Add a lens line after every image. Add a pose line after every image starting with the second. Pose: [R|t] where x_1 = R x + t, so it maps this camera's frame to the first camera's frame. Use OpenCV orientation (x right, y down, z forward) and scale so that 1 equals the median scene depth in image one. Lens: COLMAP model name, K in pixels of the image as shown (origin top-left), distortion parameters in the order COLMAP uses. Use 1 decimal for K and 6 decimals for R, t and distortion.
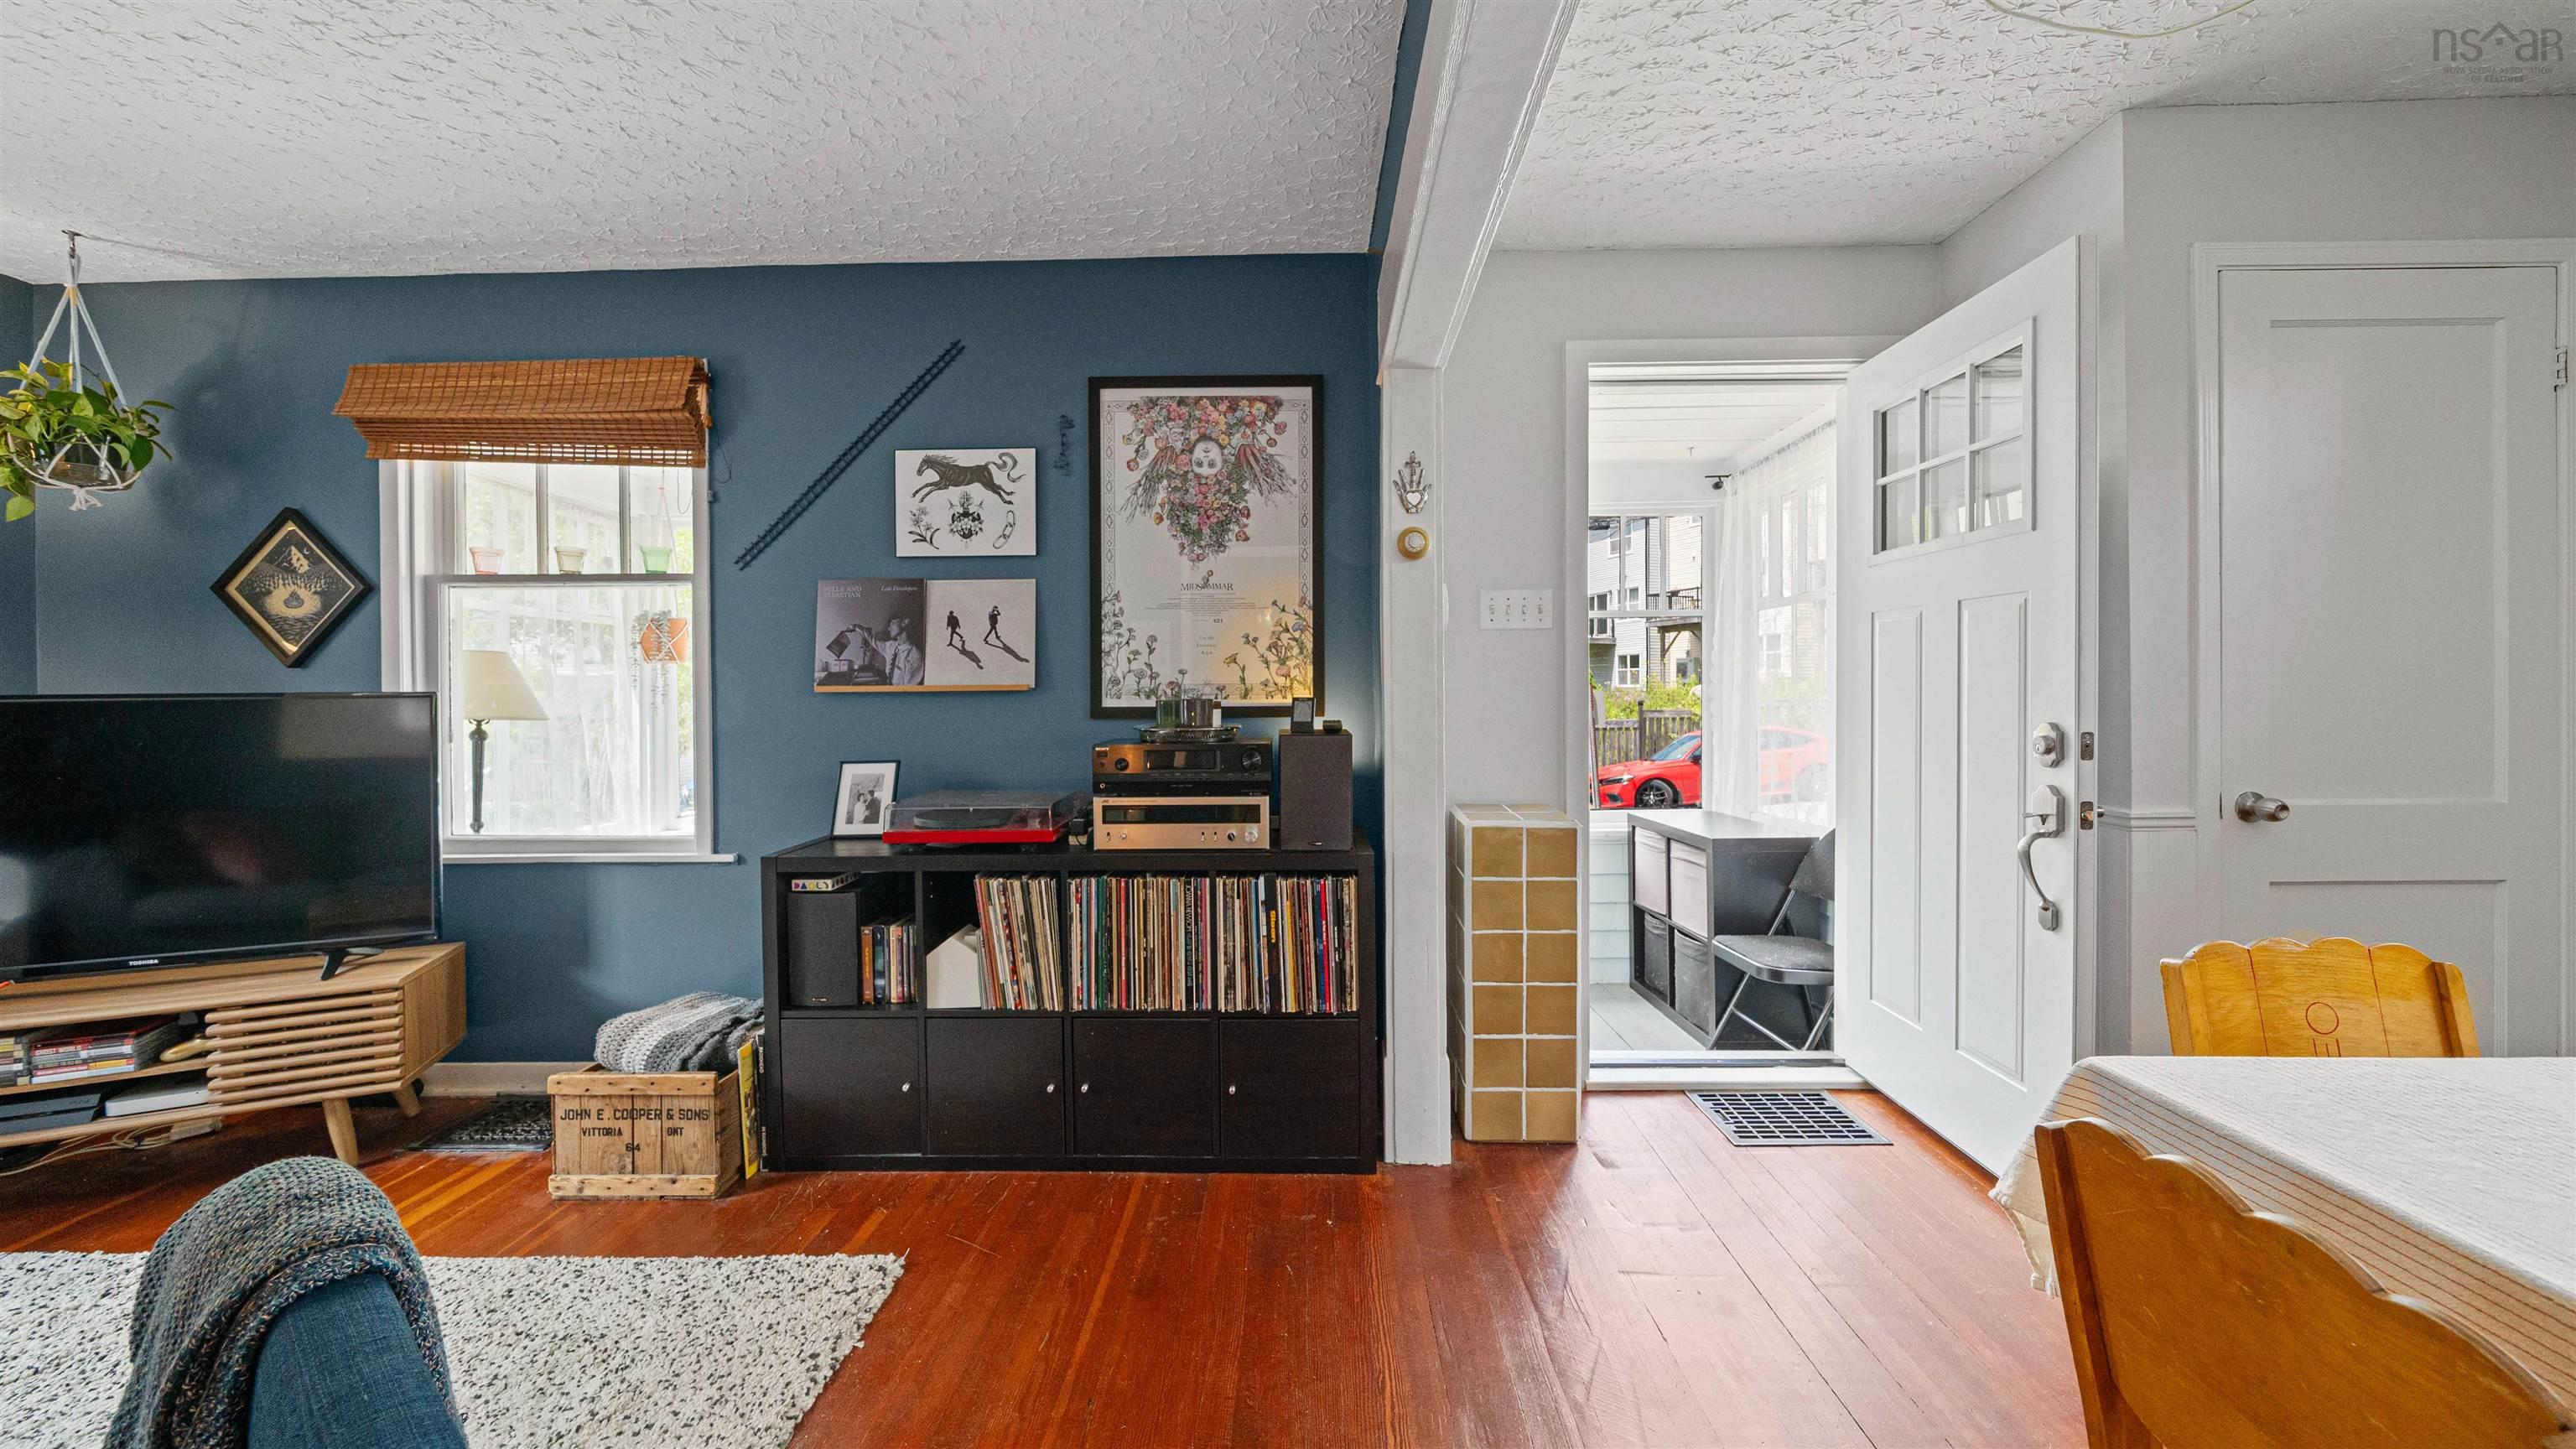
lens RADIAL K [[889.6, 0, 1283.6], [0, 889.6, 705.8], [0, 0, 1]] dist [-0.001812, -0.000220]
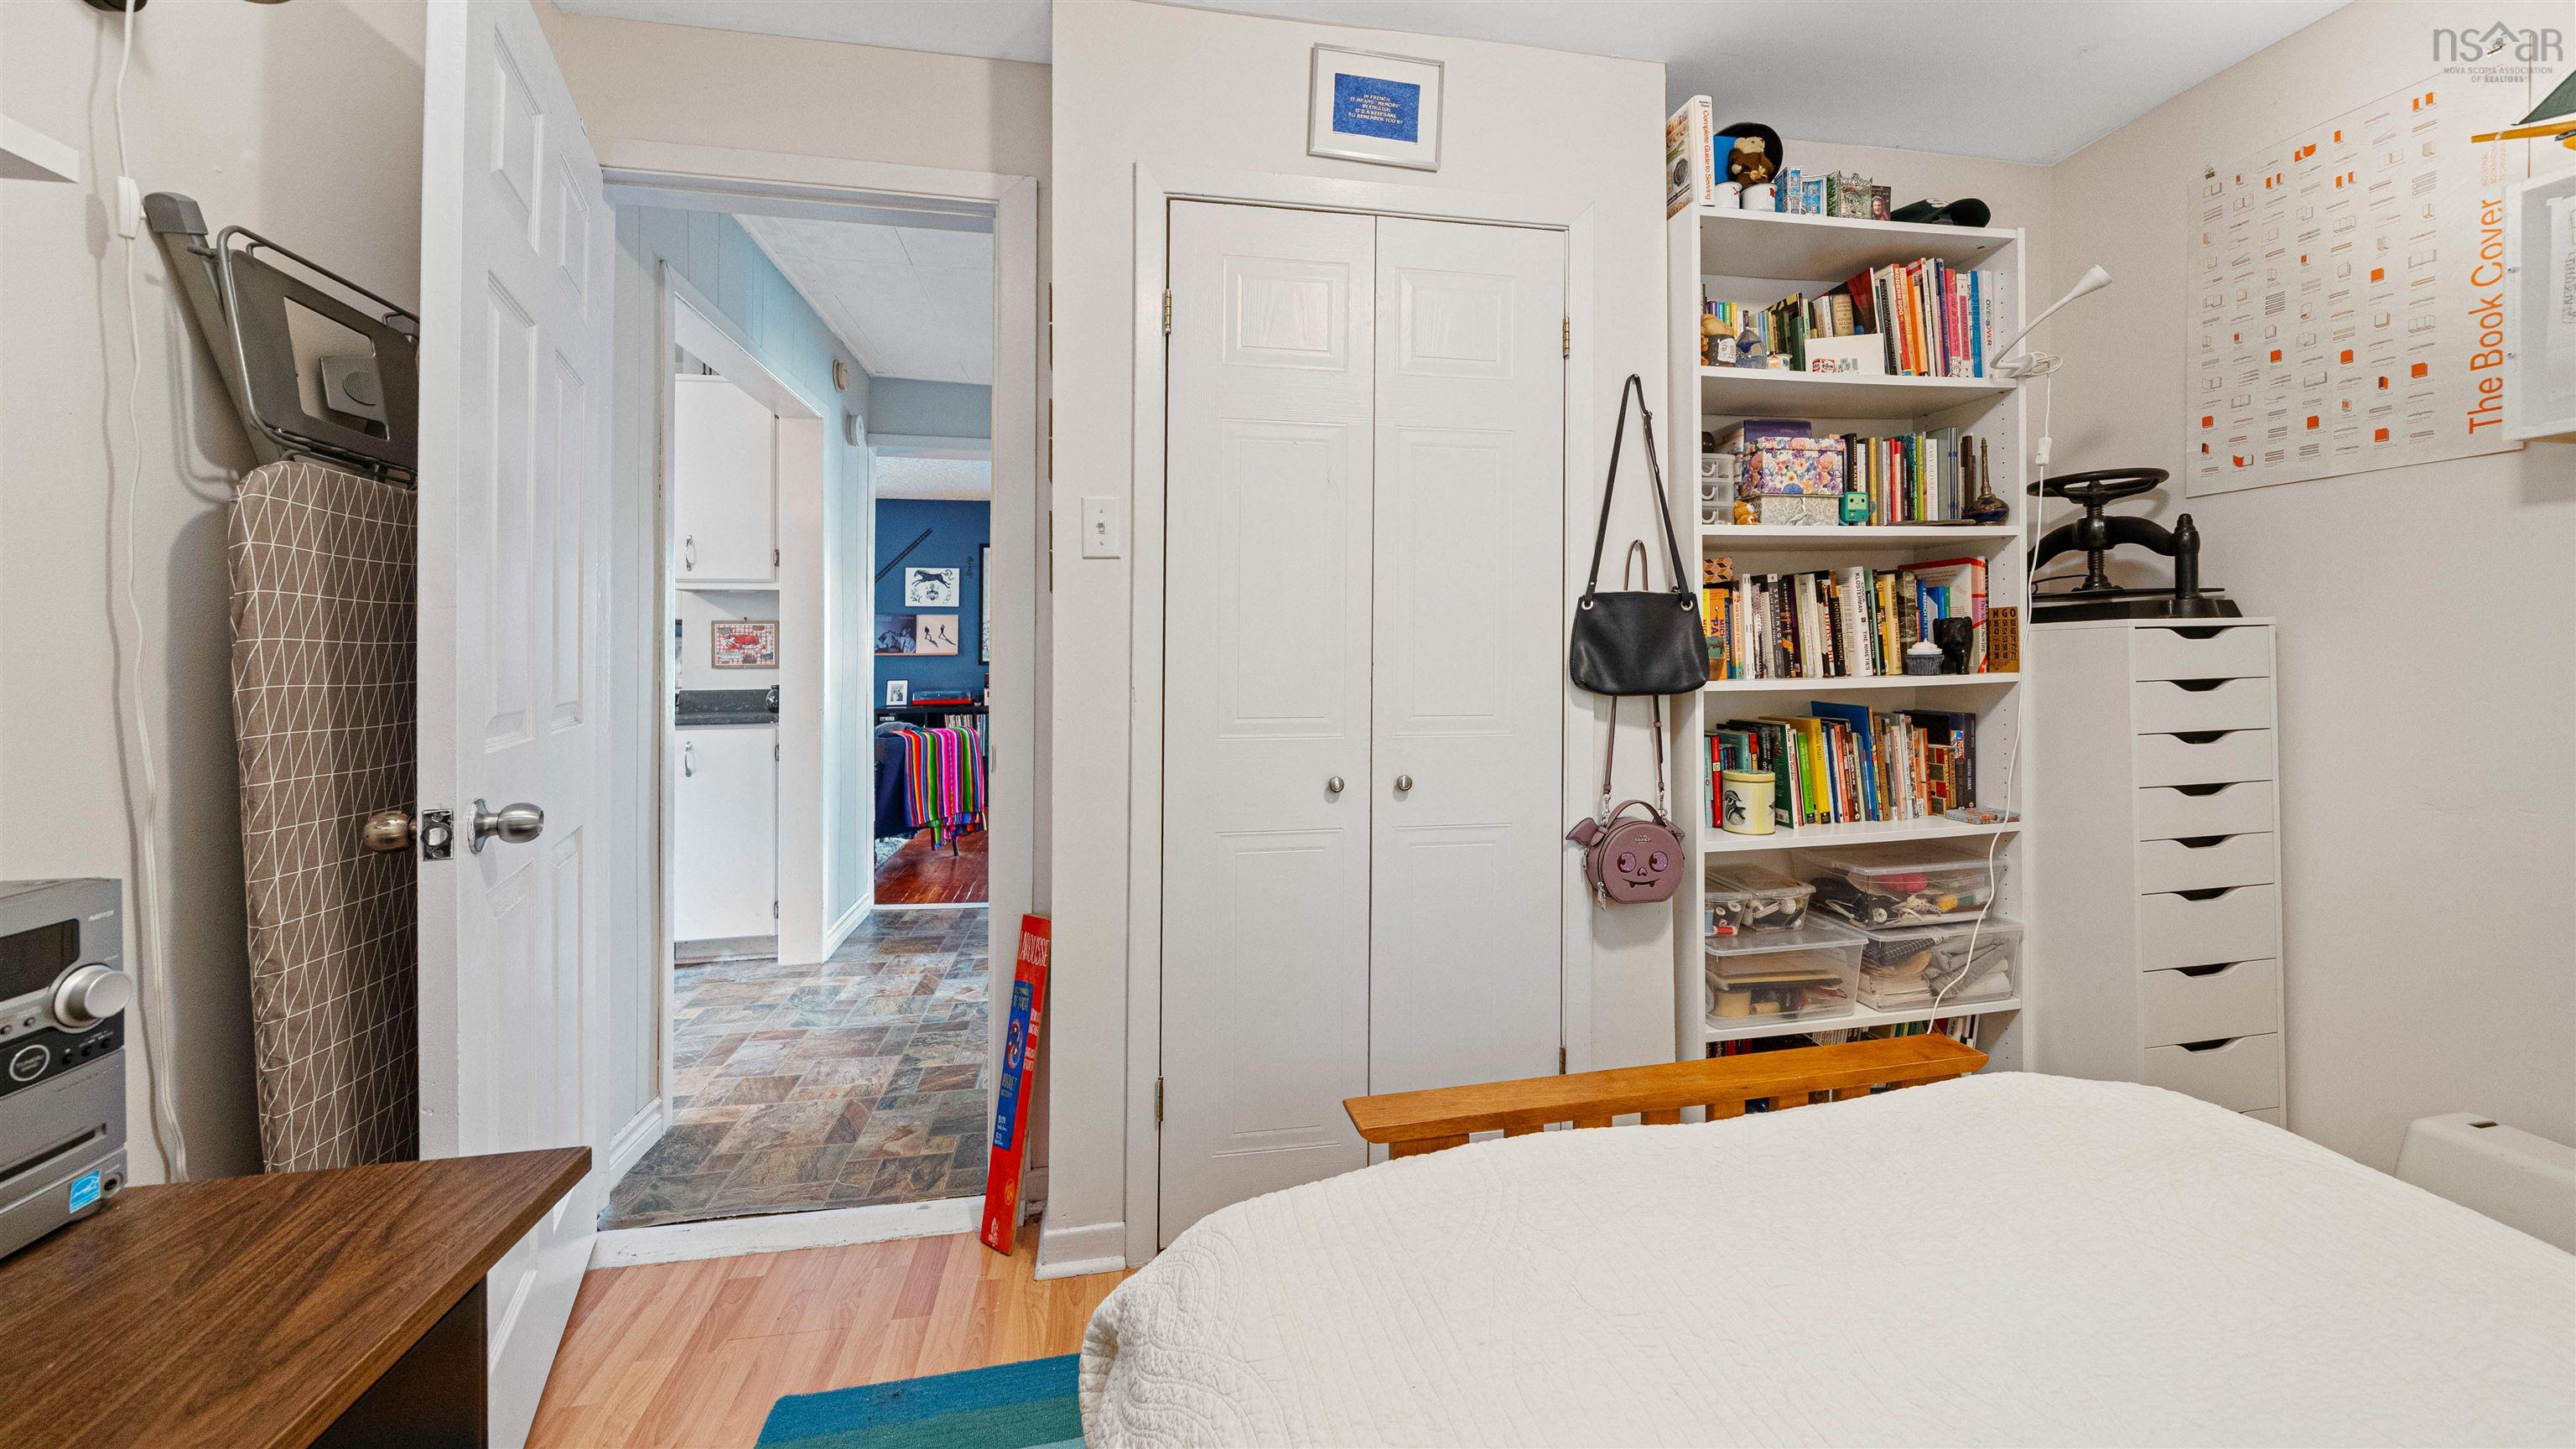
lens RADIAL K [[920.5, 0, 1280.6], [0, 920.5, 668.8], [0, 0, 1]] dist [-0.001898, -0.000196]
pose [[0.978077, 0.008431, 0.208075, 0.110117], [-0.004975, 0.999841, -0.017126, 0.070169], [-0.208186, 0.015716, 0.977963, -2.066509]]
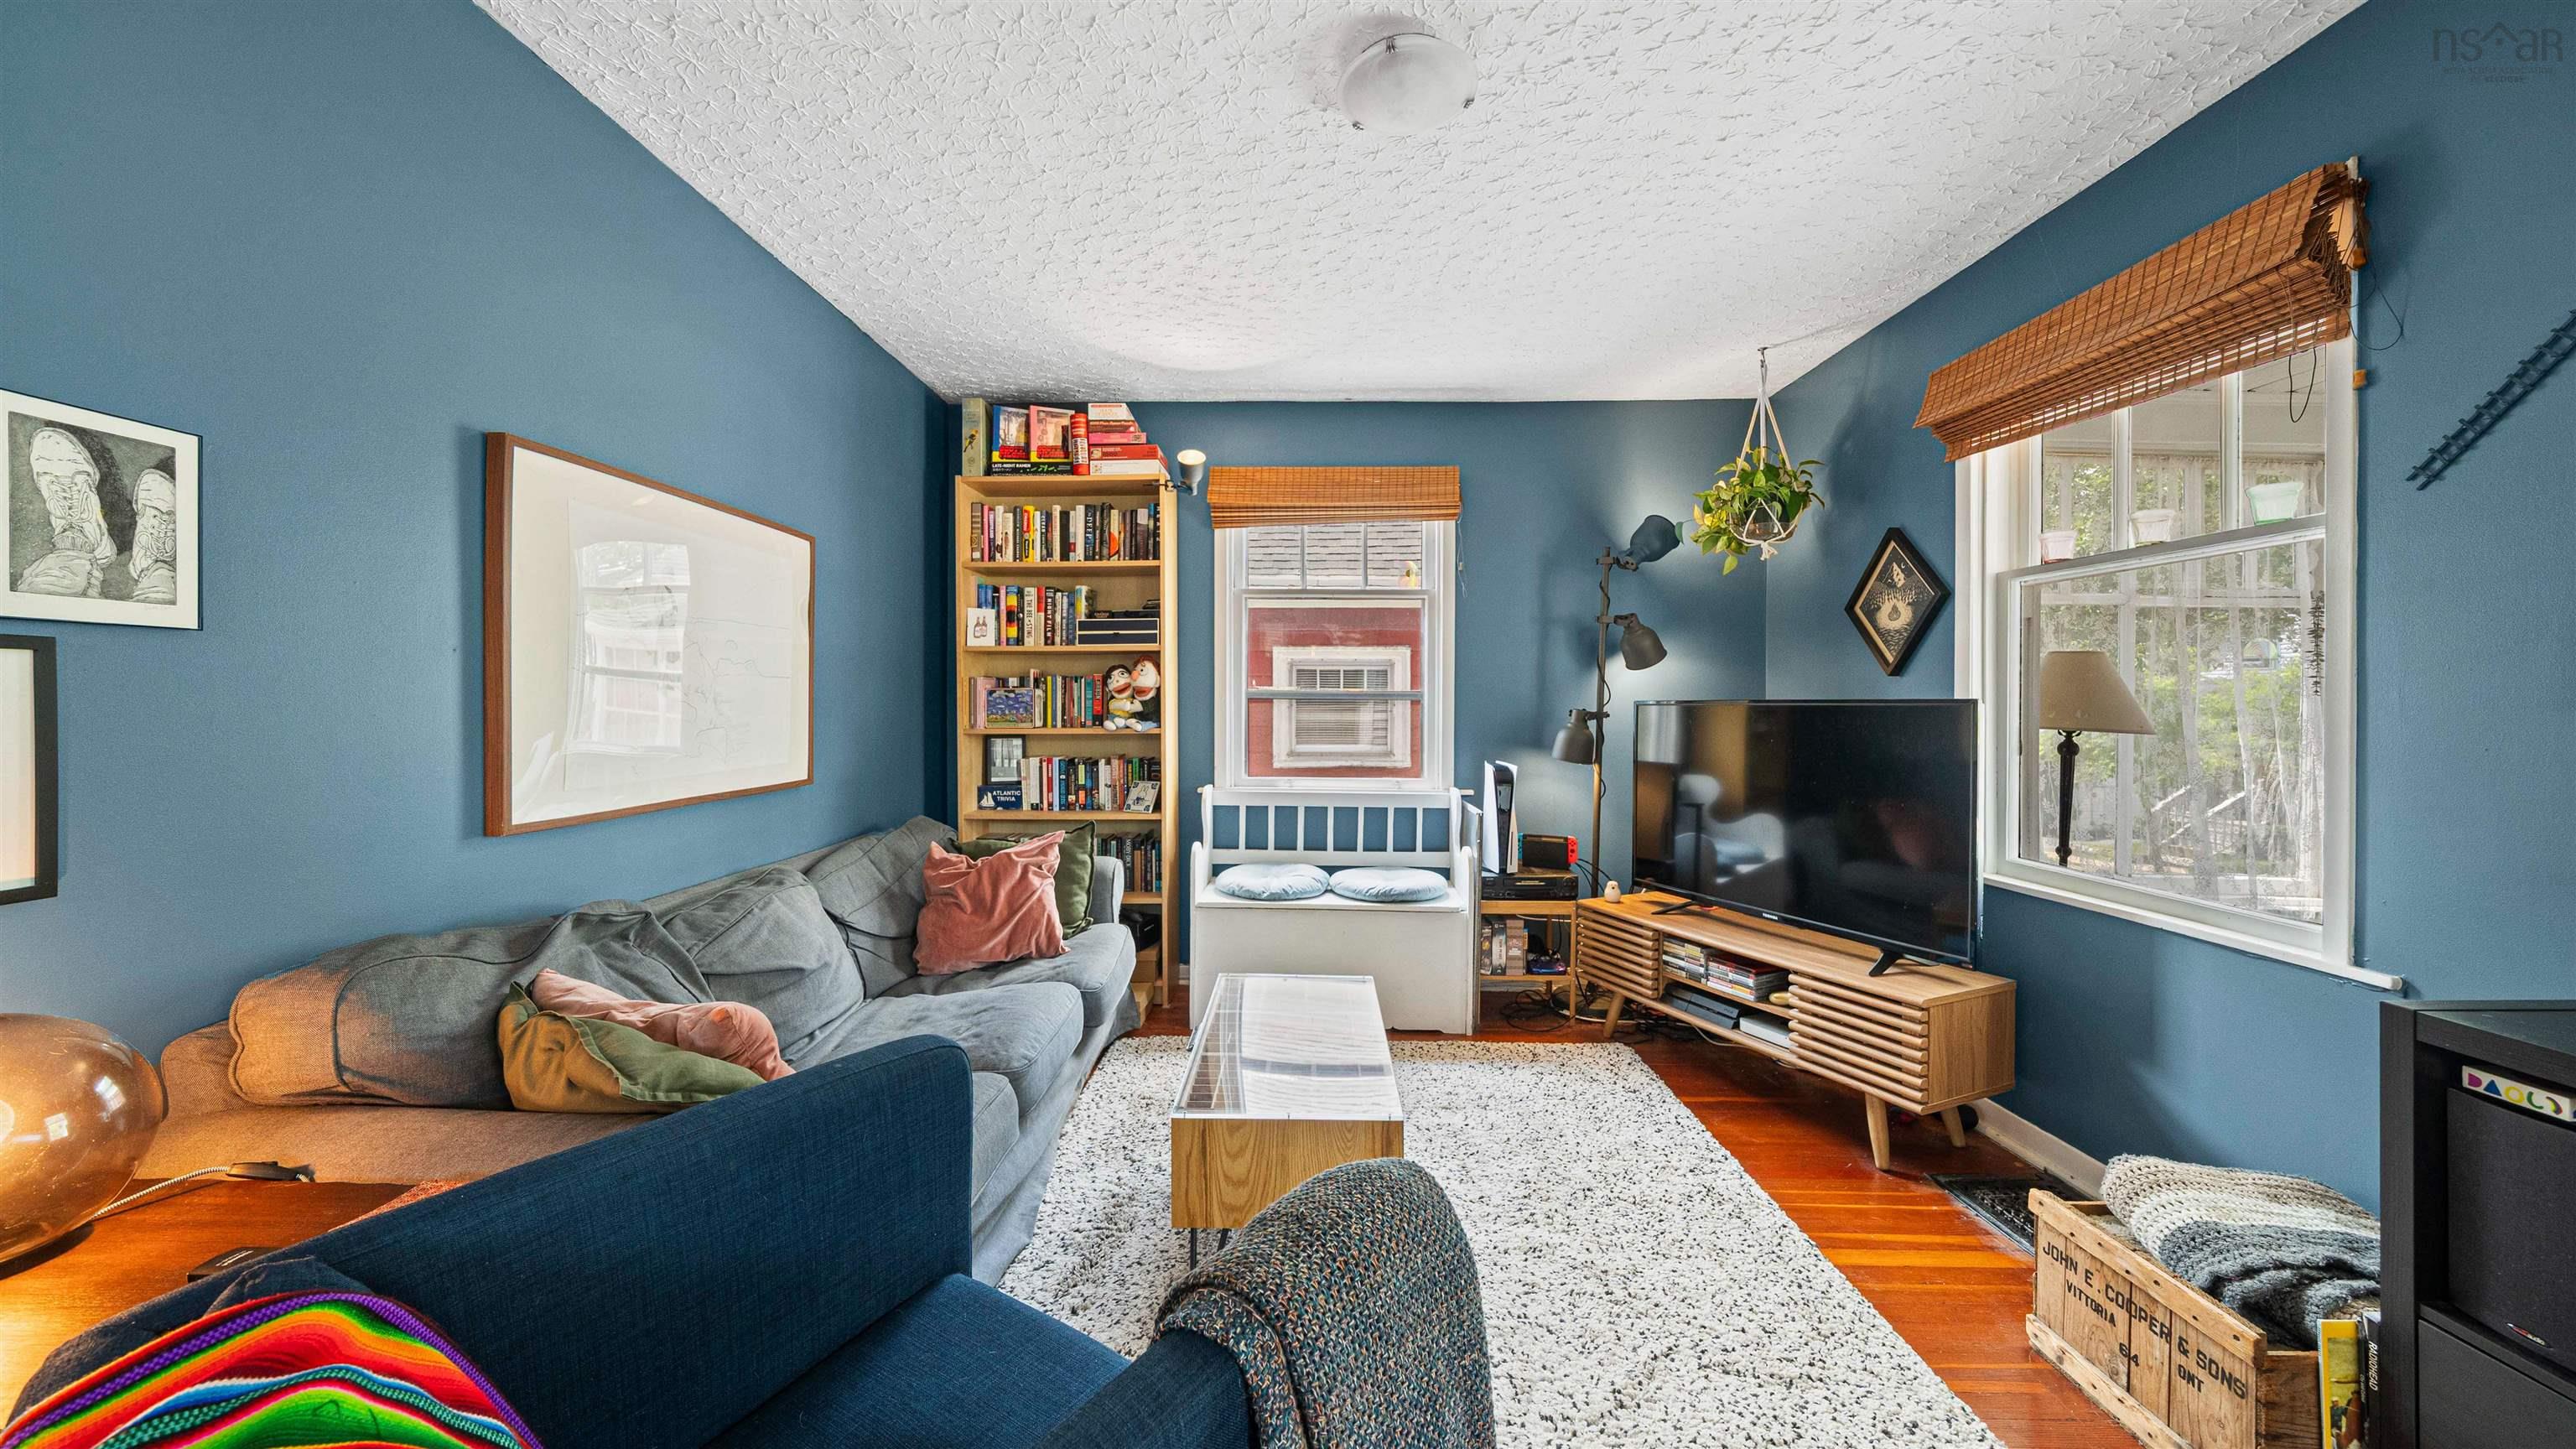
lens RADIAL K [[893.1, 0, 1288.2], [0, 893.1, 703.9], [0, 0, 1]] dist [-0.005549, 0.000076]
pose [[-0.003743, 0.008978, -0.999953, -0.034196], [-0.017095, 0.999813, 0.009041, -0.006078], [0.999847, 0.017128, -0.003589, 0.278819]]
